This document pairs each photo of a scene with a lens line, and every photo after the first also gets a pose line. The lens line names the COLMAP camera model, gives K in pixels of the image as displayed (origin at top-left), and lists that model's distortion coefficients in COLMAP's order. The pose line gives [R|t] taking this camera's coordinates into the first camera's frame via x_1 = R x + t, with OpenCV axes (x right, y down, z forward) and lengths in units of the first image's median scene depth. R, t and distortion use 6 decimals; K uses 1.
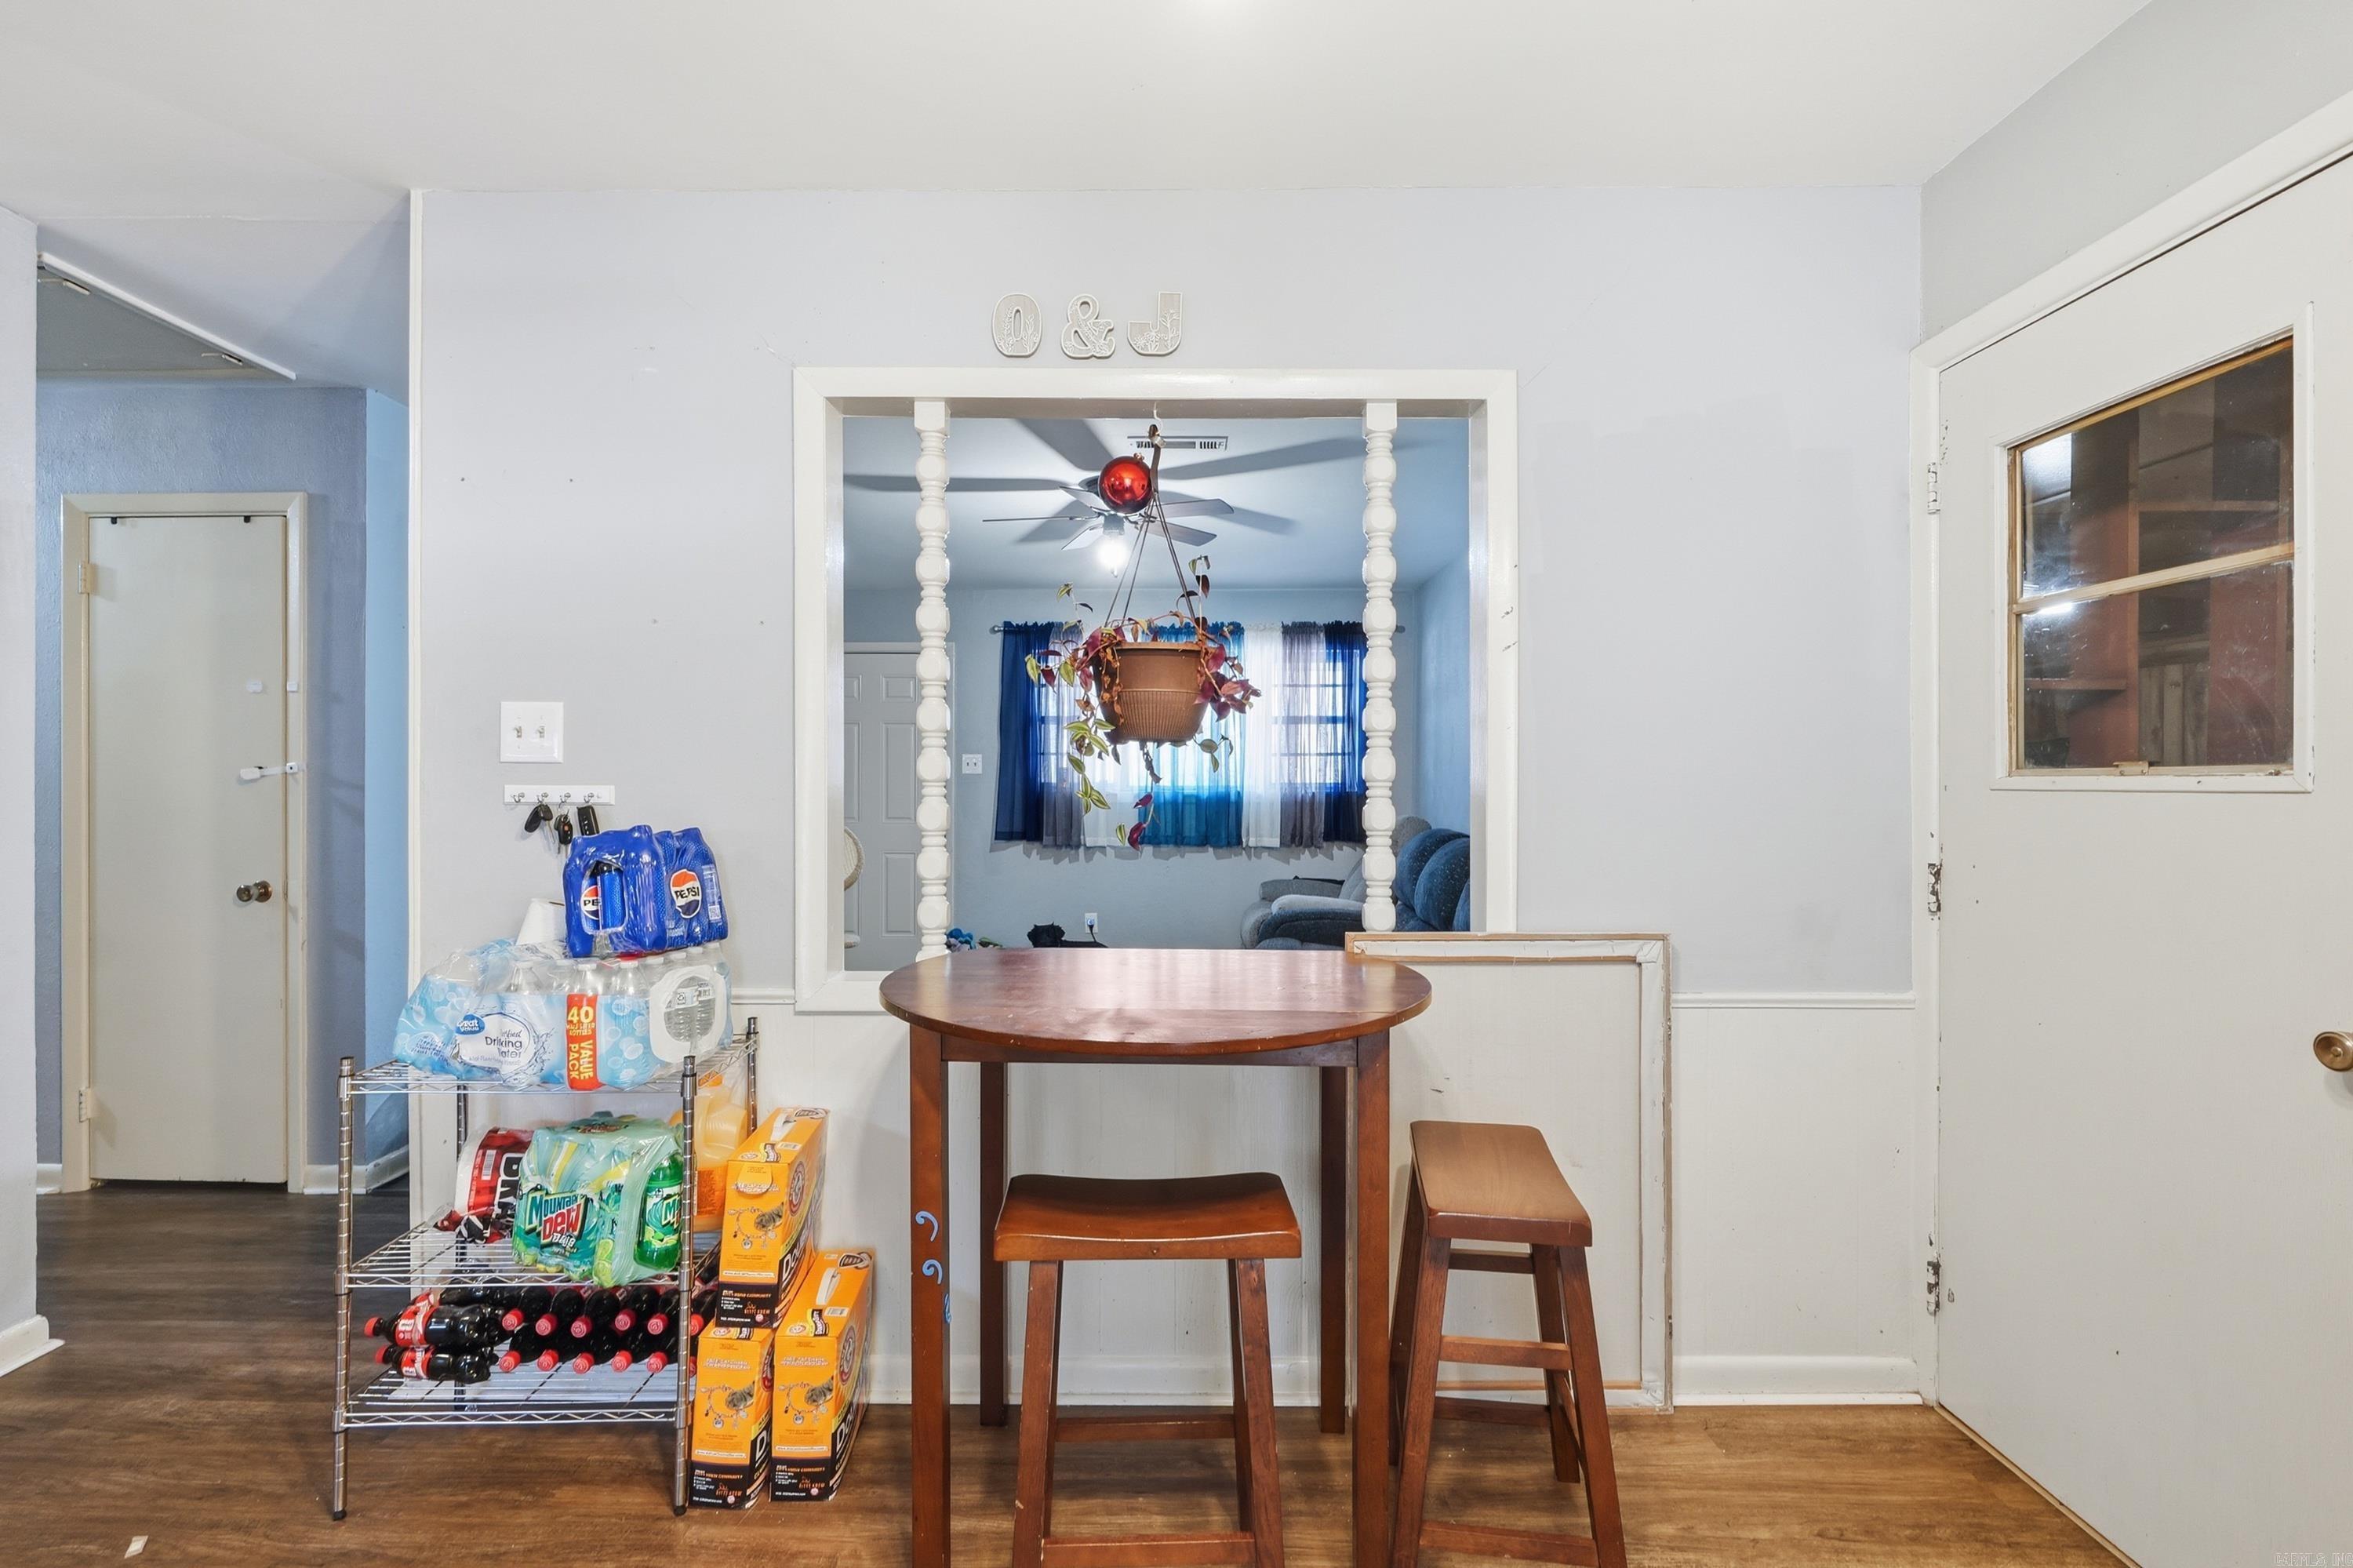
lens RADIAL K [[1038.5, 0, 1190.5], [0, 1038.5, 790.9], [0, 0, 1]] dist [-0.000783, 0.002445]
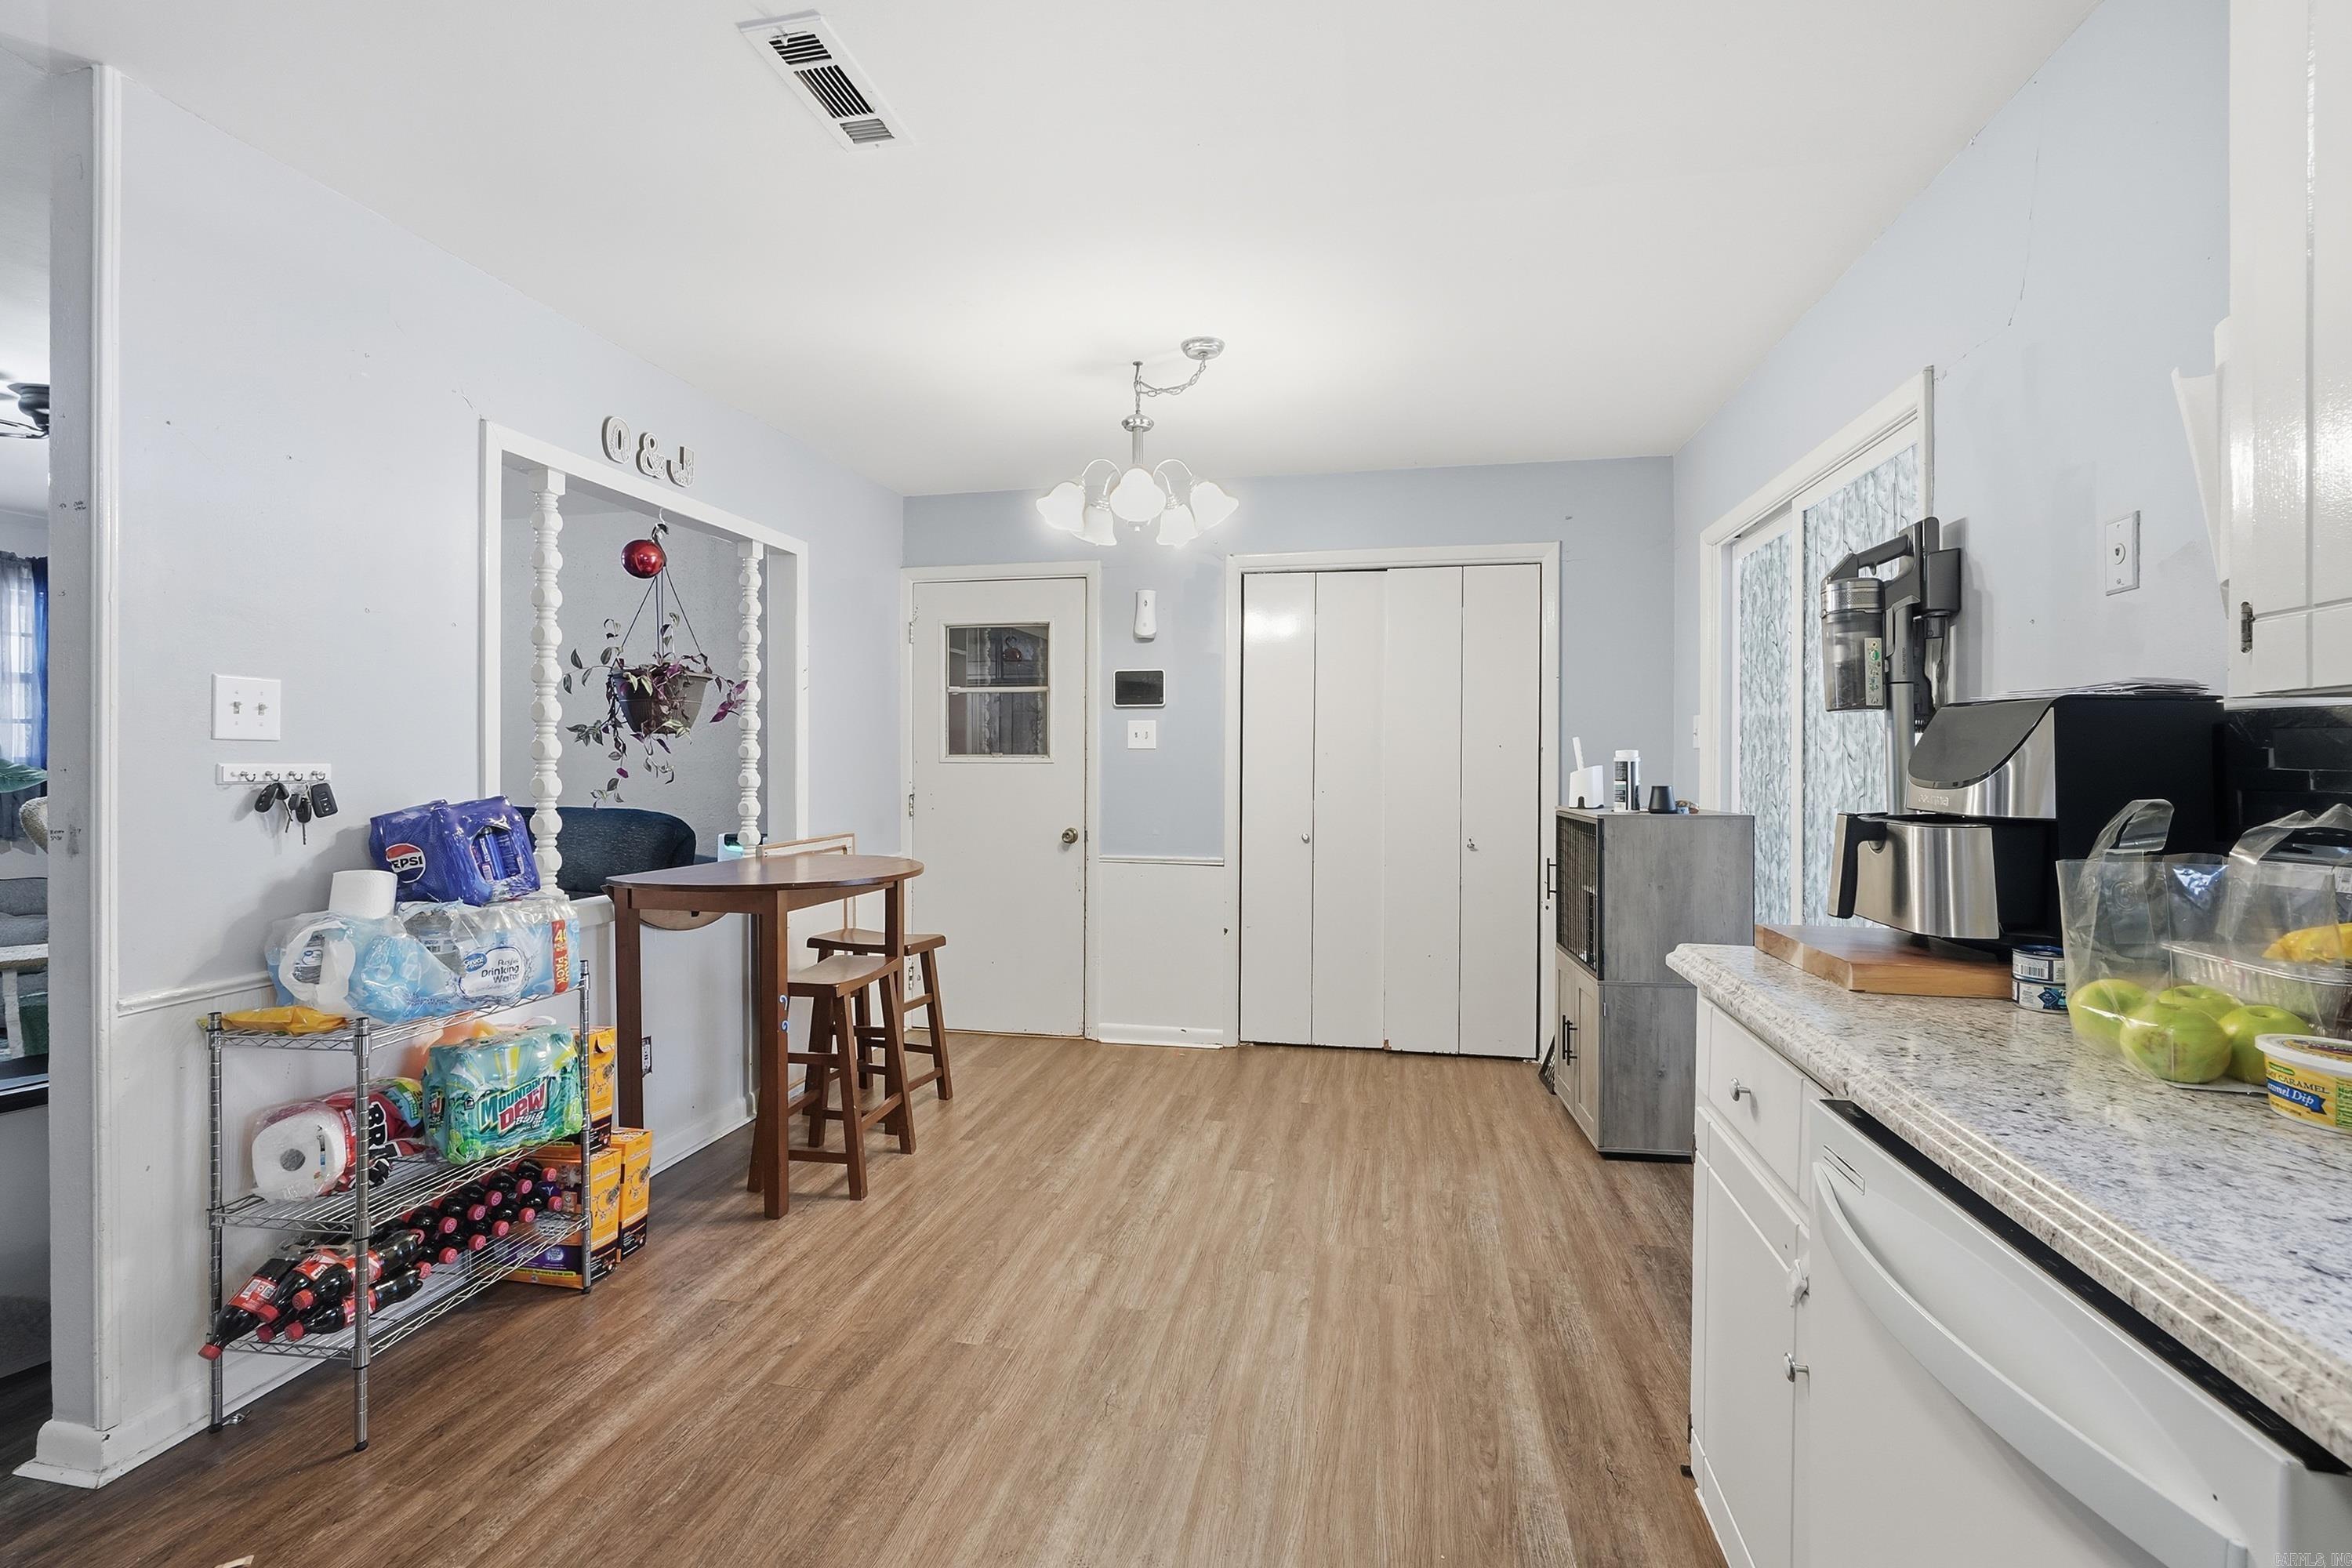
lens RADIAL K [[1038.0, 0, 1172.0], [0, 1038.0, 770.8], [0, 0, 1]] dist [-0.000783, 0.002445]
pose [[0.193298, -0.010204, 0.981087, -1.425105], [0.006193, 0.999939, 0.009180, -0.002001], [-0.981121, 0.004301, 0.193349, -0.022716]]
